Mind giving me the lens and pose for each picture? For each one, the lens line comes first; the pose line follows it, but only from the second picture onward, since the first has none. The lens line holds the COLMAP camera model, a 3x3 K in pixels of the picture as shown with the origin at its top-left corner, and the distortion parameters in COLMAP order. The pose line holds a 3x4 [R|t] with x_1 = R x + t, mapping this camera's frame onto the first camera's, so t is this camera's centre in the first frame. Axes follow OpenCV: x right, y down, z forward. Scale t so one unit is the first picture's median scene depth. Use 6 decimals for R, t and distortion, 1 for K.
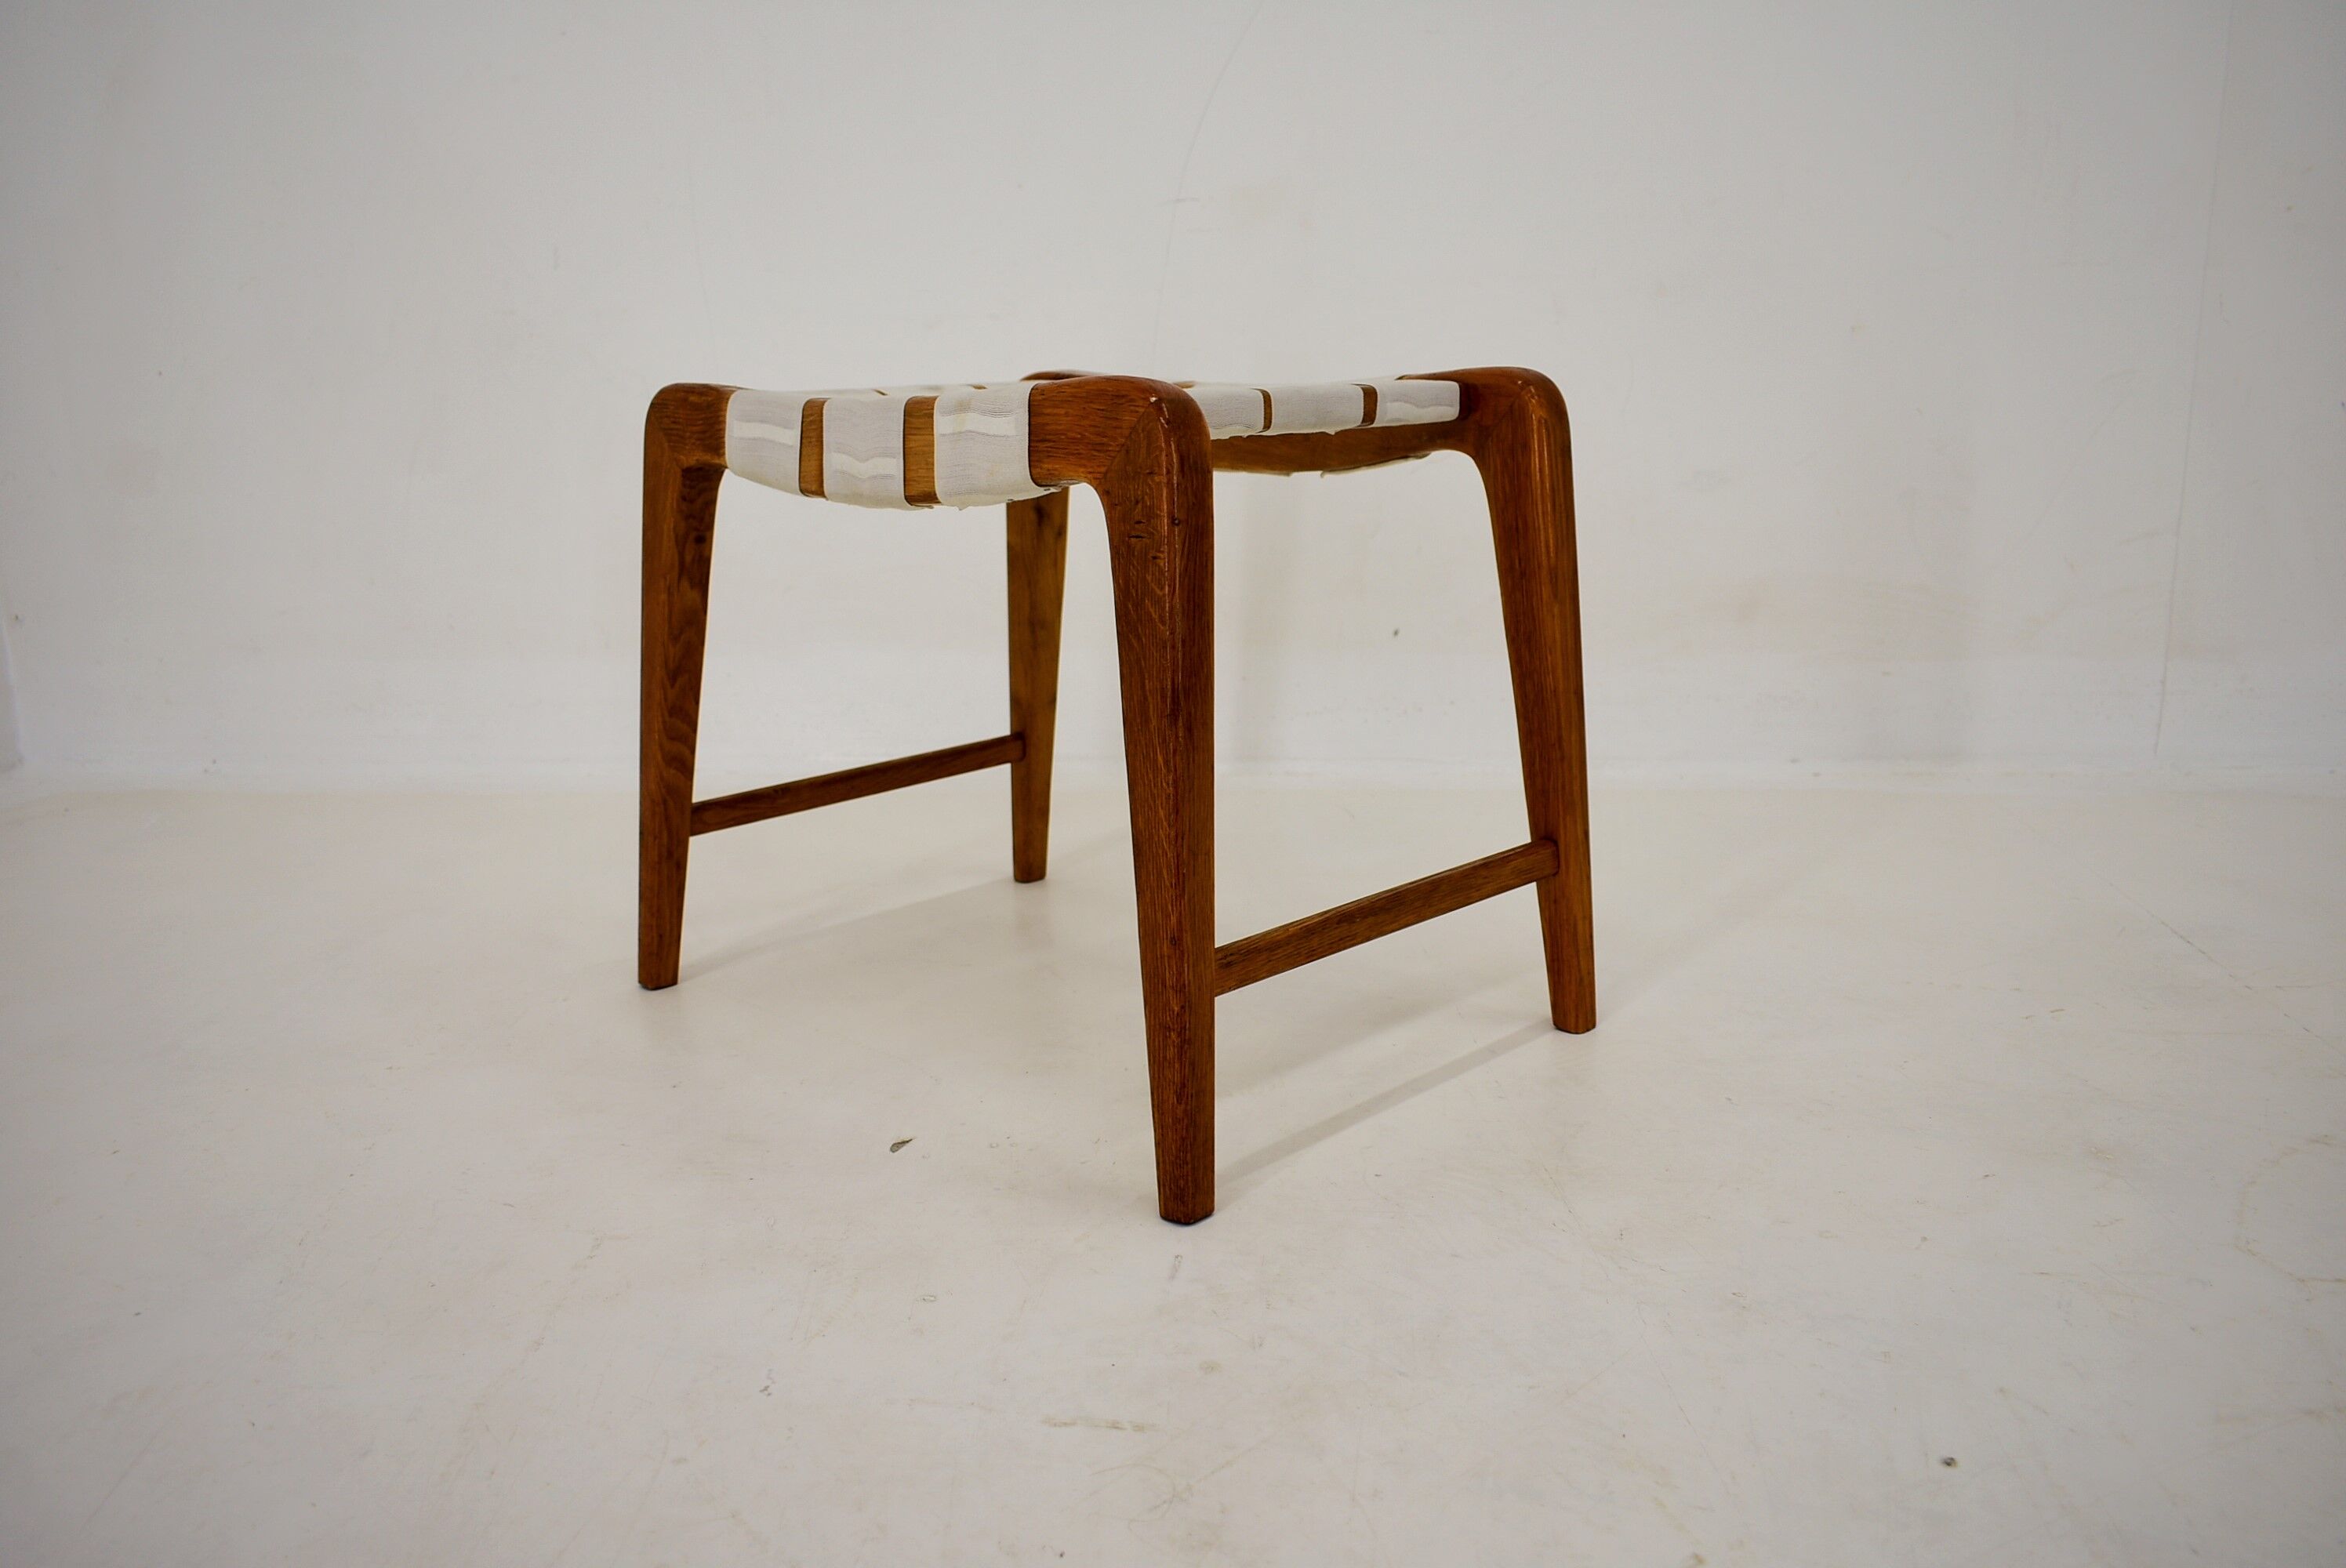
lens RADIAL K [[1806.2, 0, 1173.0], [0, 1806.2, 784.0], [0, 0, 1]] dist [-0.020957, 0.012061]
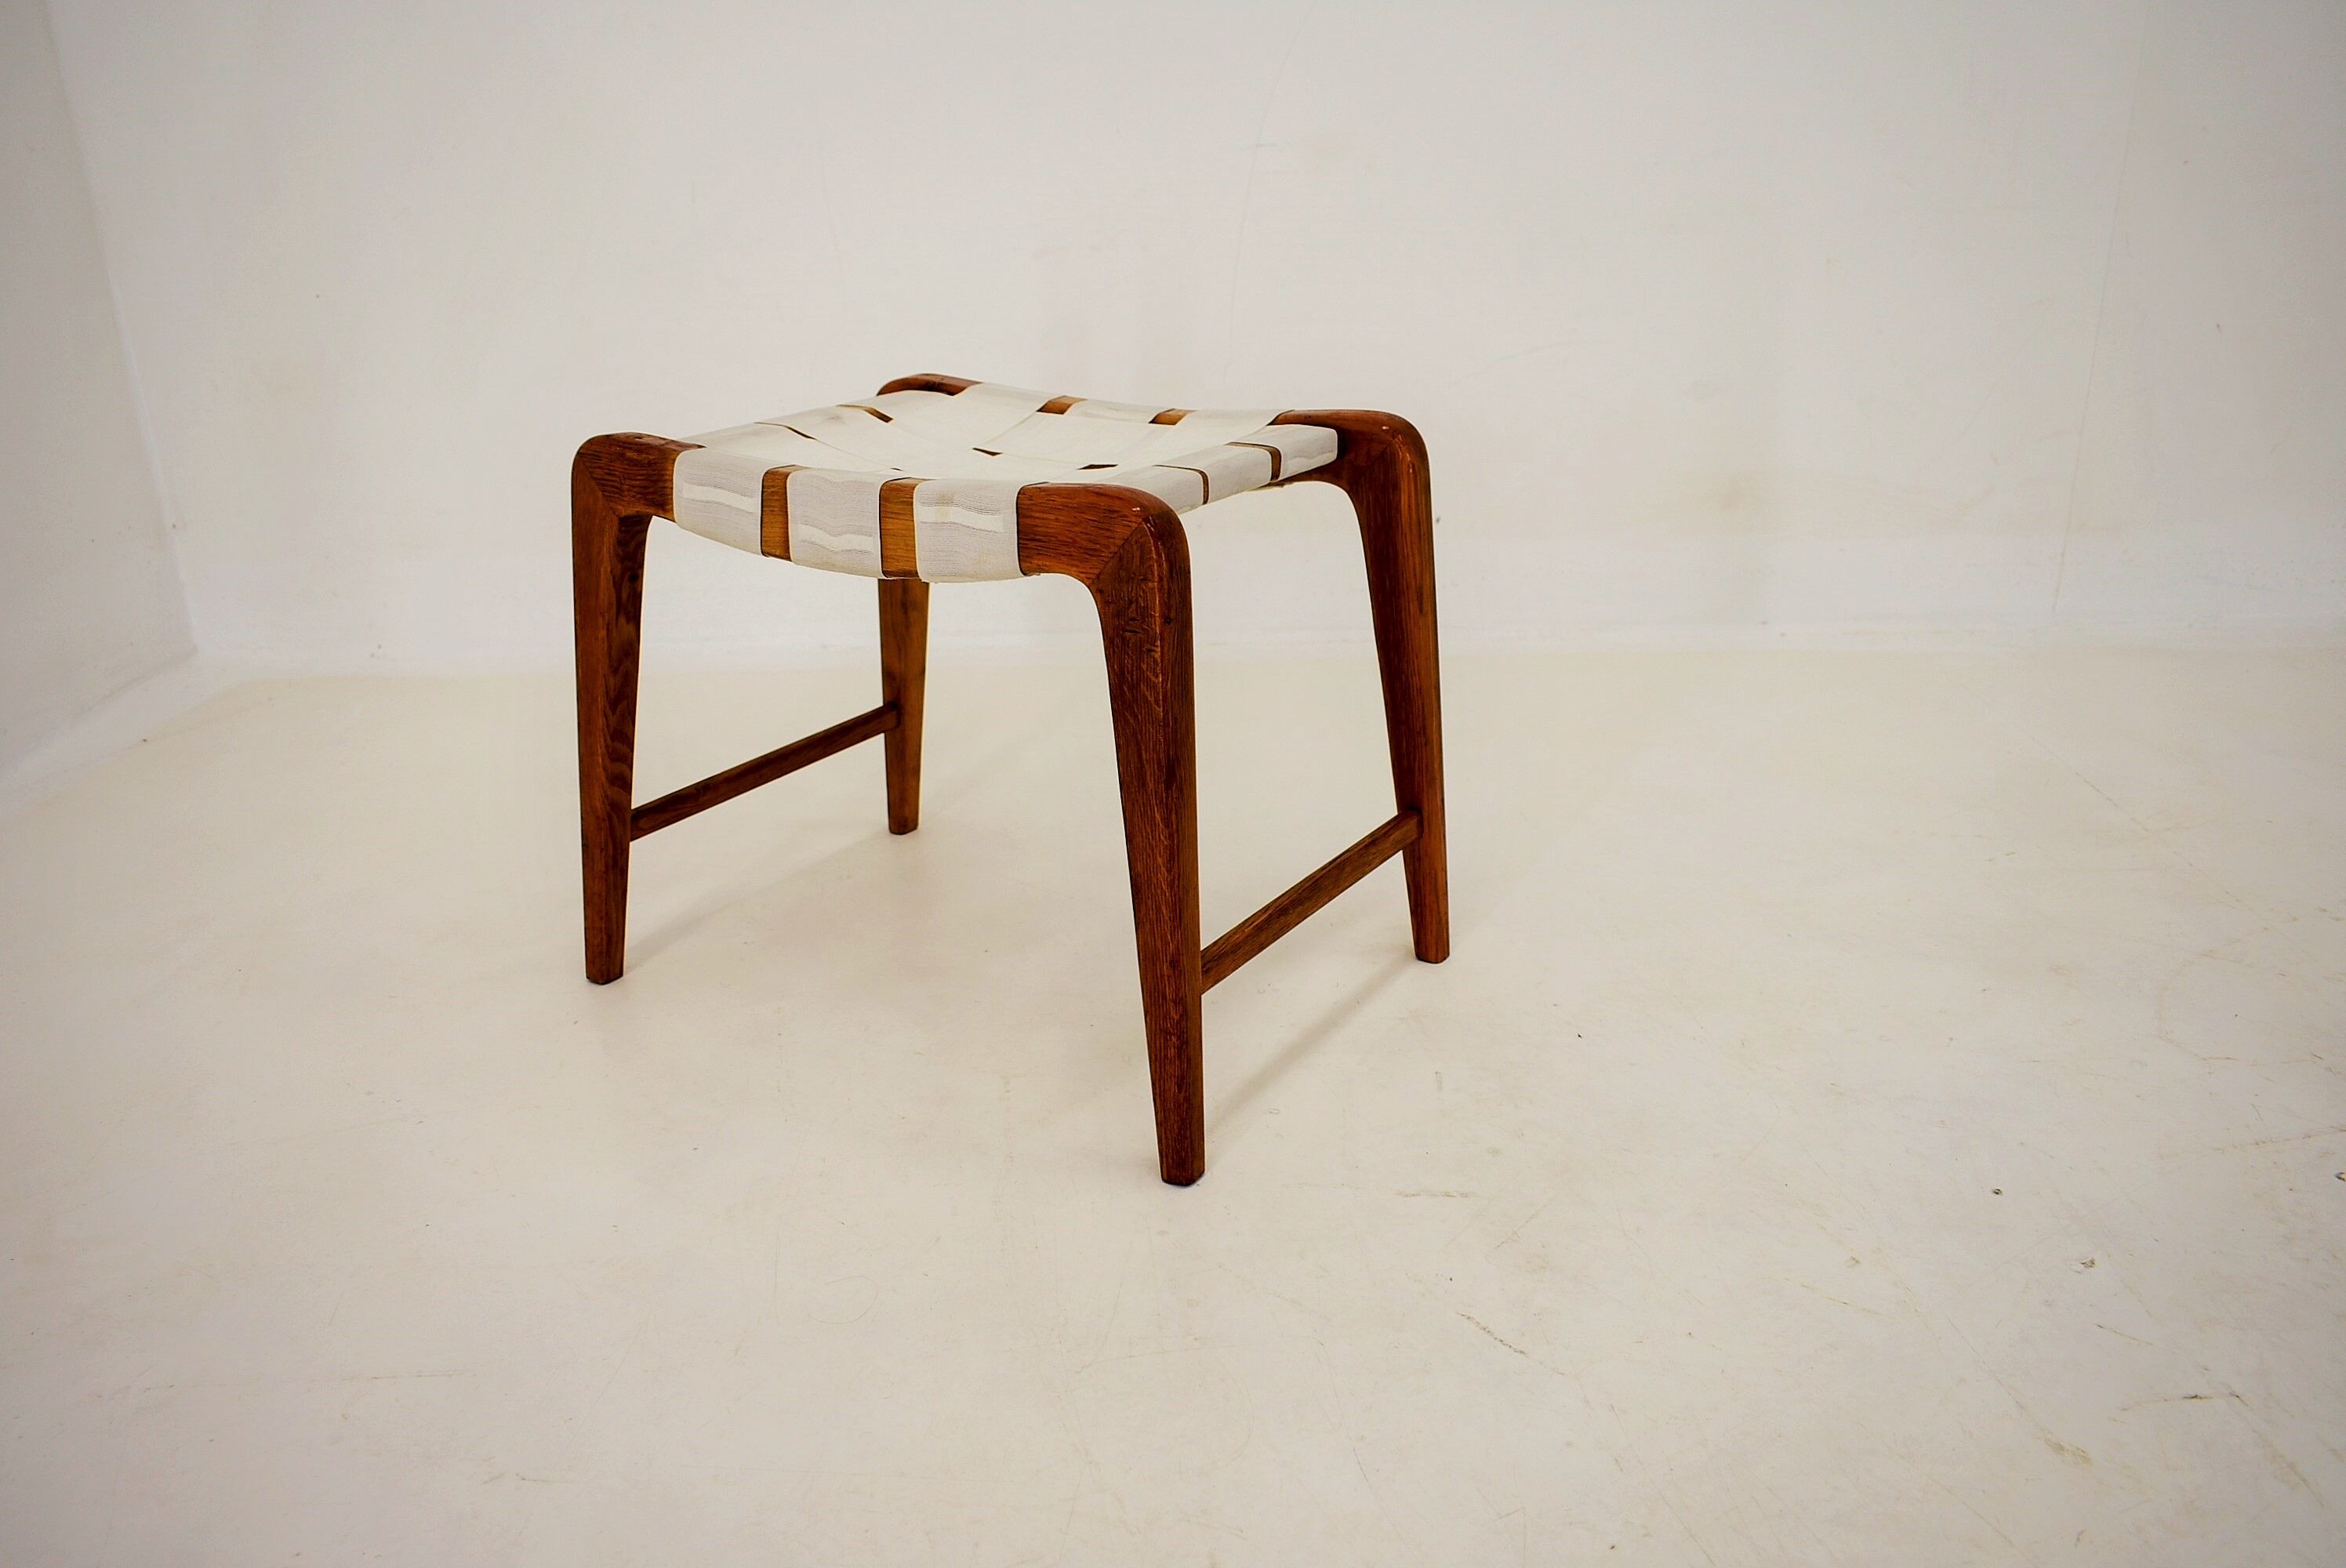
lens RADIAL K [[1792.9, 0, 1173.0], [0, 1792.9, 784.0], [0, 0, 1]] dist [-0.029825, 0.002603]
pose [[0.977552, -0.070795, 0.198442, -0.202883], [0.044936, 0.990243, 0.131911, -0.167827], [-0.205845, -0.120033, 0.971195, -0.126169]]
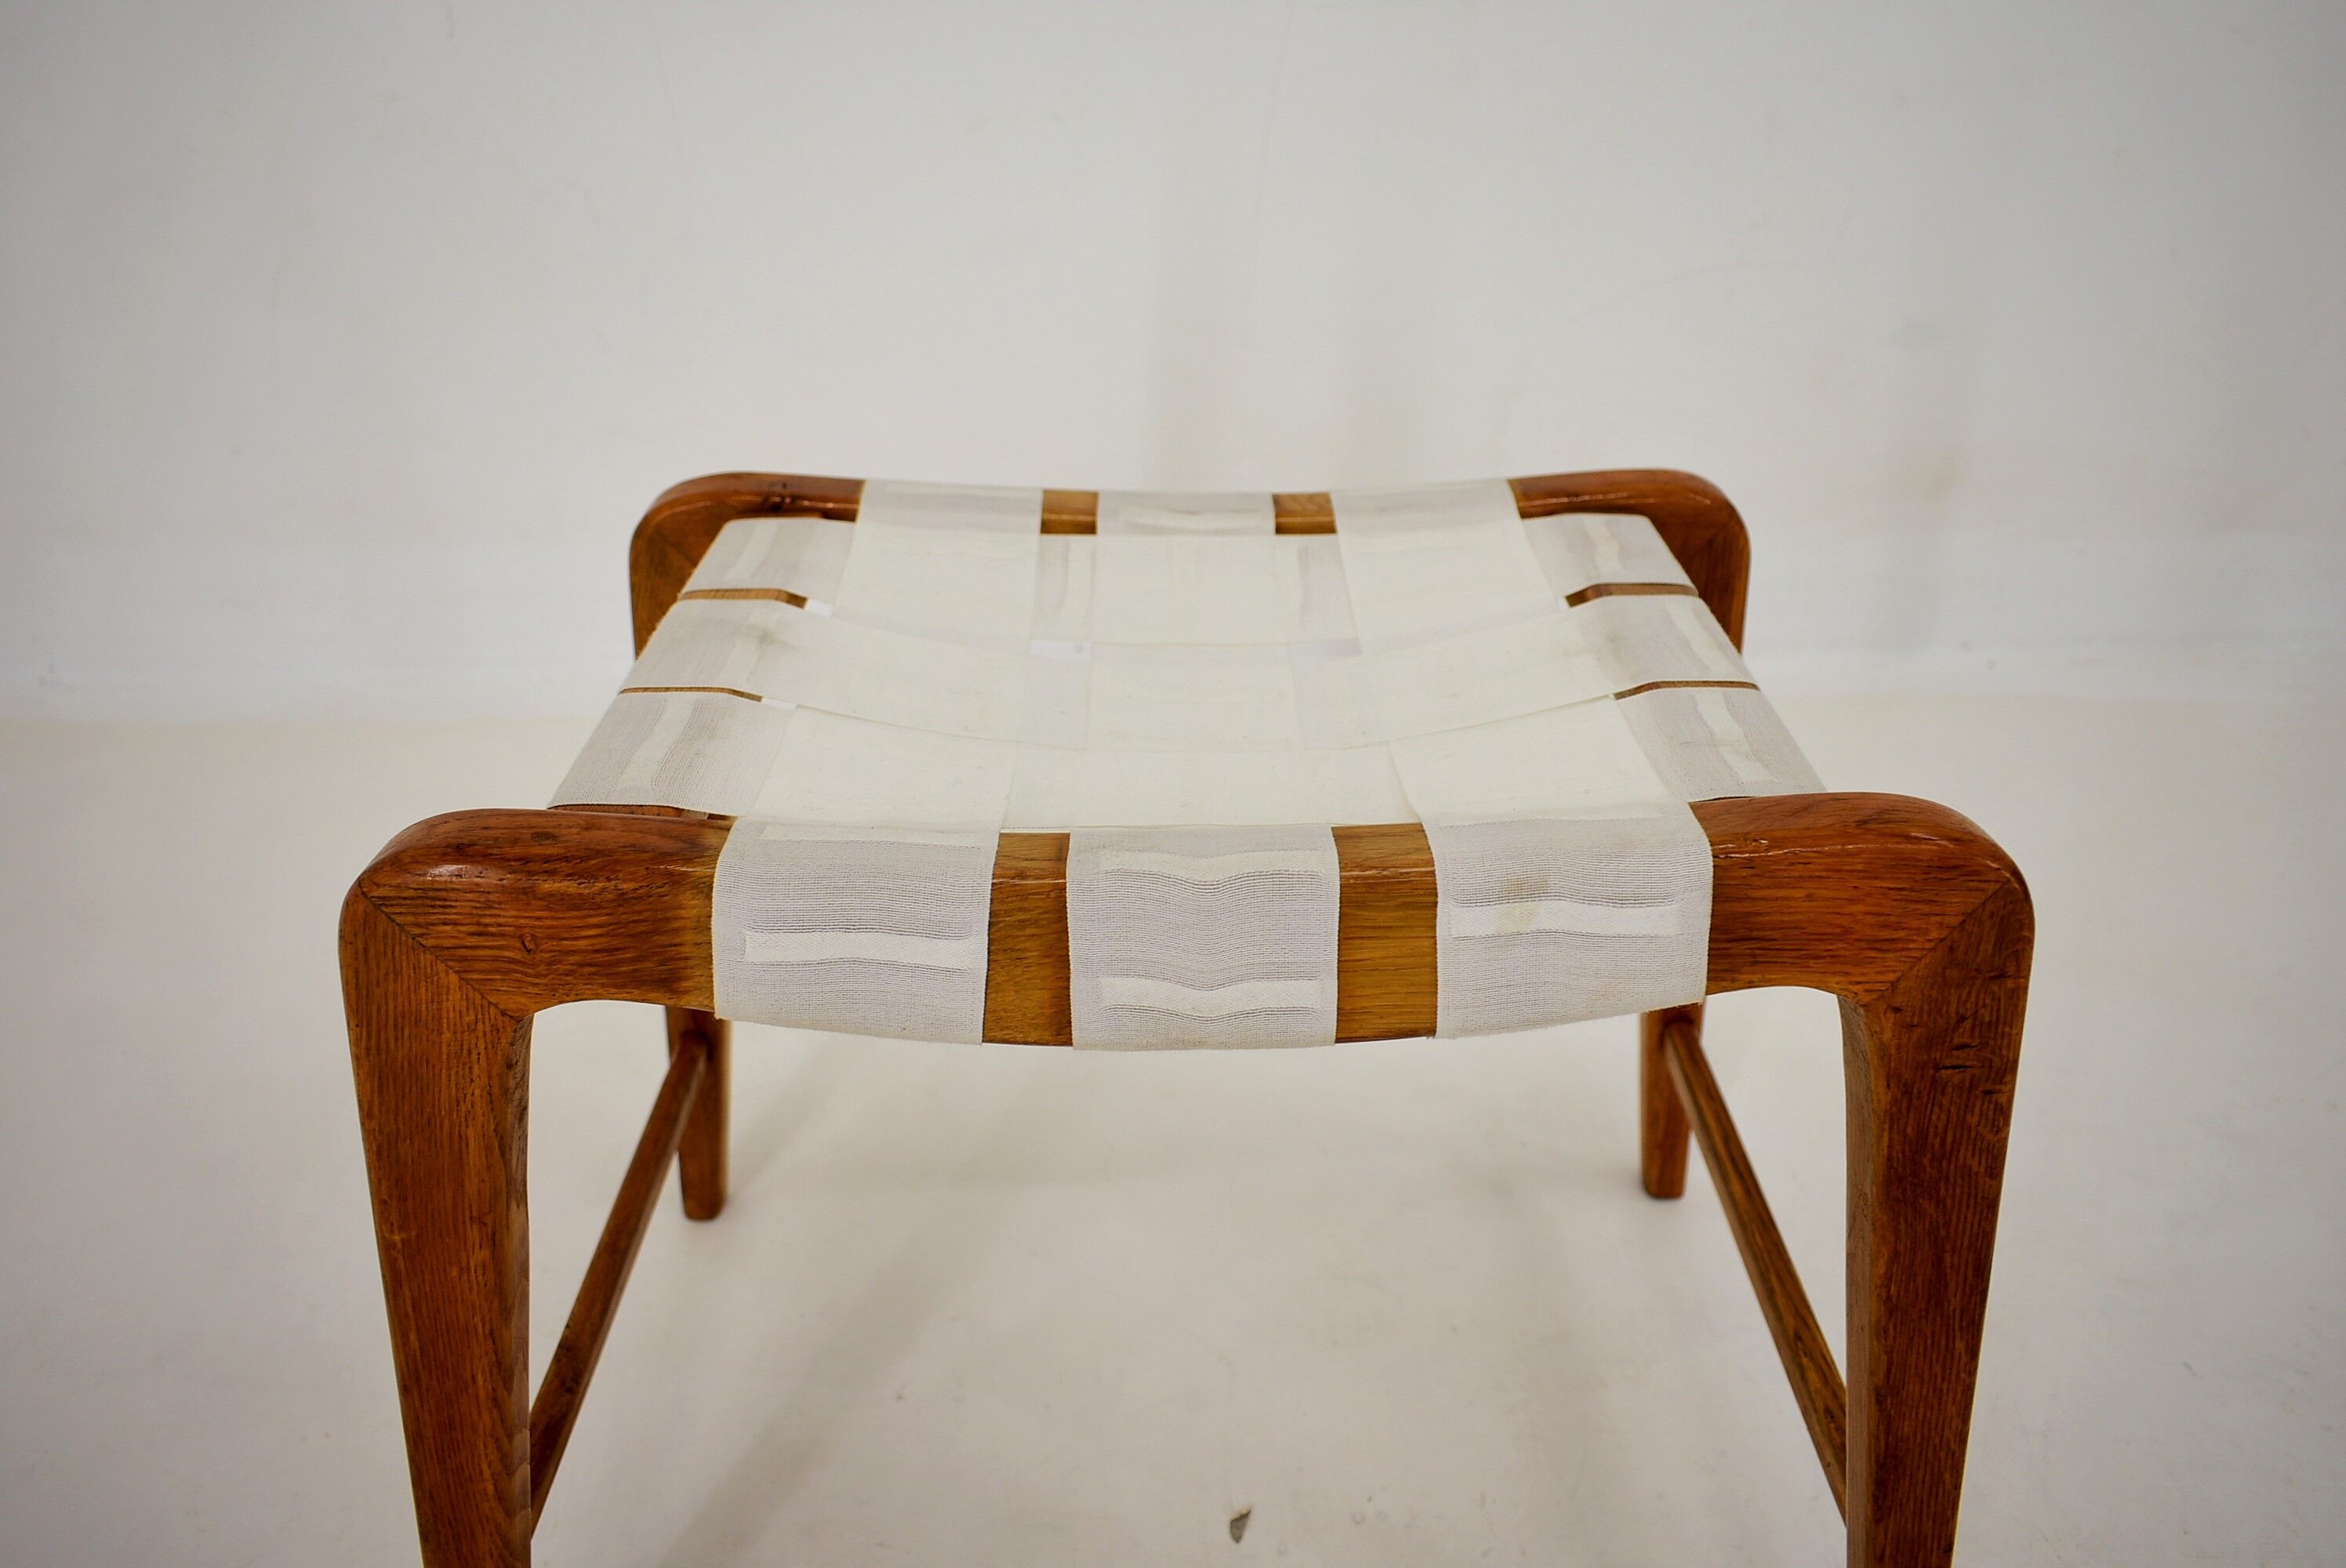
lens RADIAL K [[1806.2, 0, 1173.0], [0, 1806.2, 784.0], [0, 0, 1]] dist [-0.020957, 0.012061]
pose [[0.700494, -0.320236, 0.637774, -0.498557], [0.153619, 0.940381, 0.303454, -0.399844], [-0.696928, -0.114594, 0.707926, 0.670404]]
